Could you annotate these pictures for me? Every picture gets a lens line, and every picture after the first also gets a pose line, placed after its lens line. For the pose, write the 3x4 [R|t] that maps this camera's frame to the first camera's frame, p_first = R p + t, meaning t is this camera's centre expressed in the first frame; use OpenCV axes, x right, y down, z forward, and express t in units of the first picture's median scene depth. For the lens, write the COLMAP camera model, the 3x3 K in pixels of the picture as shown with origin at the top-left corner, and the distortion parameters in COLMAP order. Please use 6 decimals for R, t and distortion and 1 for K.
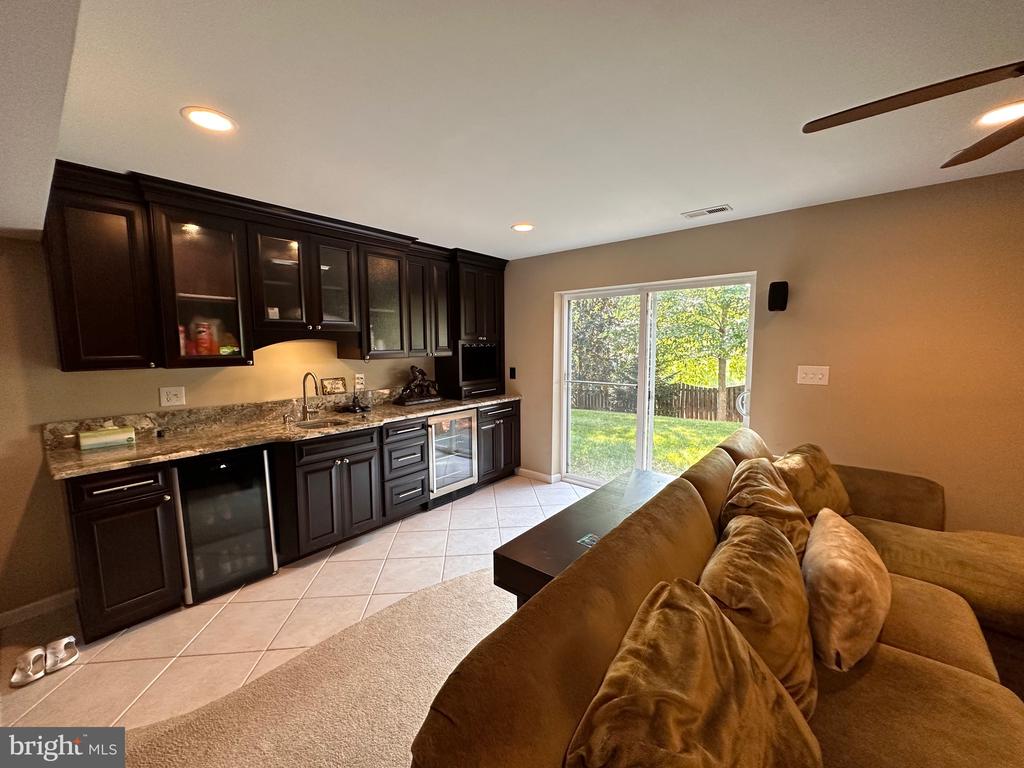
lens RADIAL K [[408.6, 0, 506.7], [0, 408.6, 385.9], [0, 0, 1]] dist [-0.007192, 0.000669]
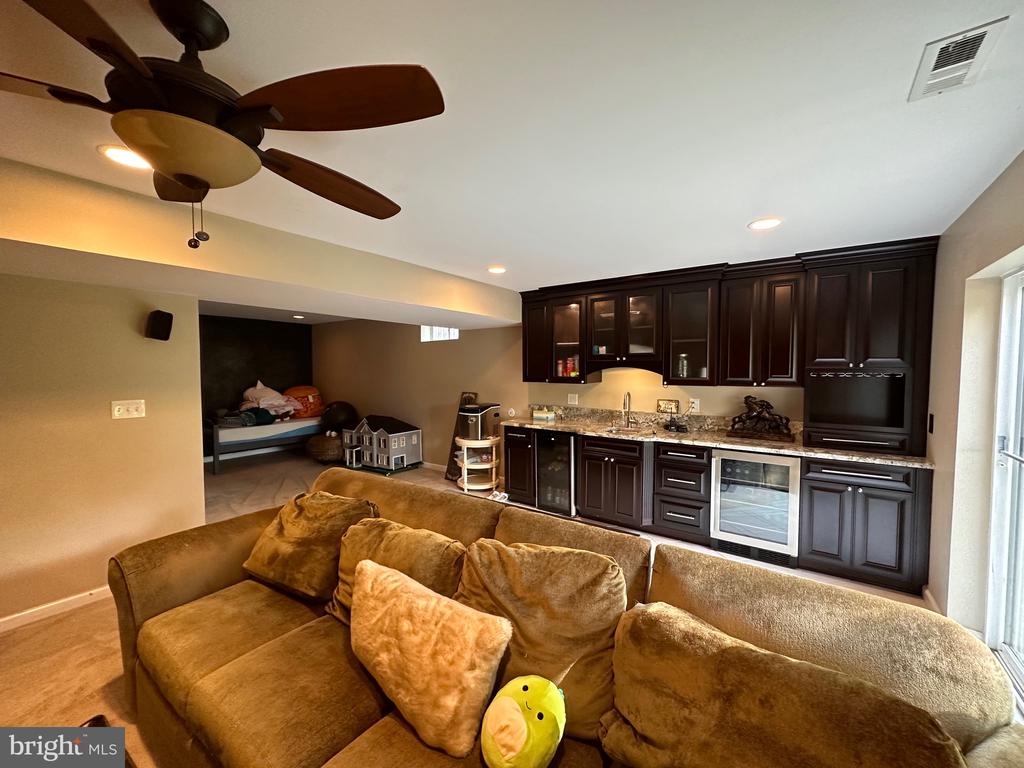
lens RADIAL K [[408.6, 0, 522.9], [0, 408.6, 384.4], [0, 0, 1]] dist [-0.007192, 0.000669]
pose [[0.089129, 0.045145, -0.994996, 0.897534], [-0.106469, 0.993680, 0.035548, -0.076132], [0.990313, 0.102768, 0.093372, 0.580673]]
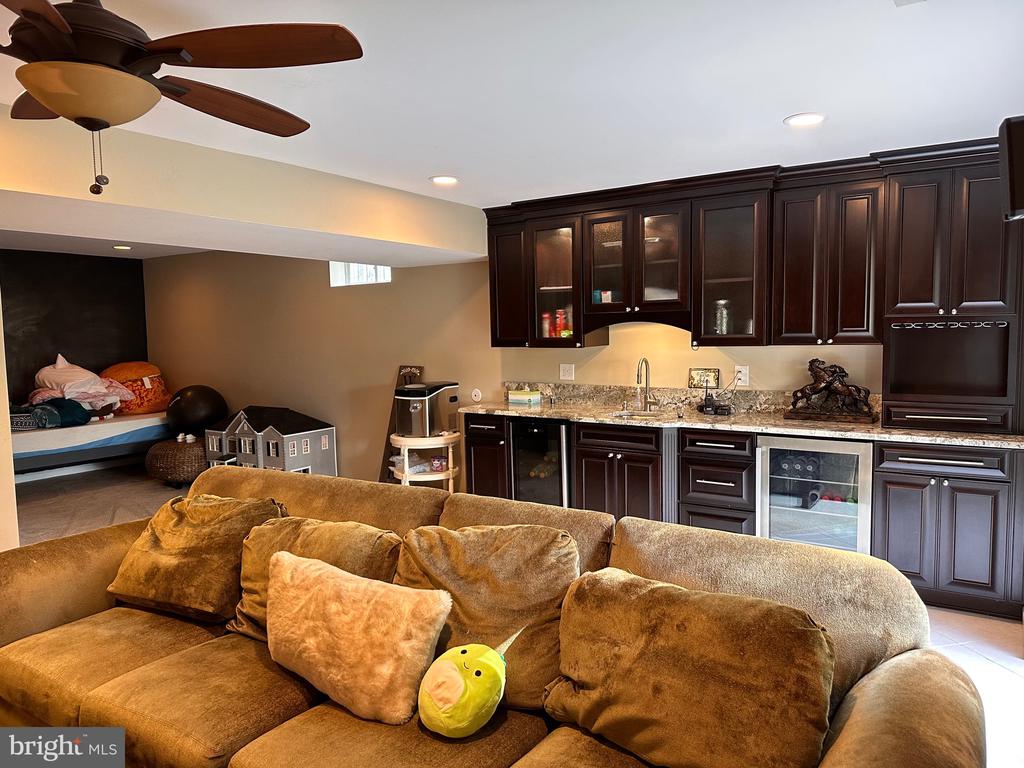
lens RADIAL K [[712.9, 0, 535.5], [0, 712.9, 383.3], [0, 0, 1]] dist [0.046191, -0.051074]
pose [[0.126978, 0.078728, -0.988776, 1.159563], [-0.089644, 0.993677, 0.067606, -0.069610], [0.987846, 0.080053, 0.133232, 0.606135]]
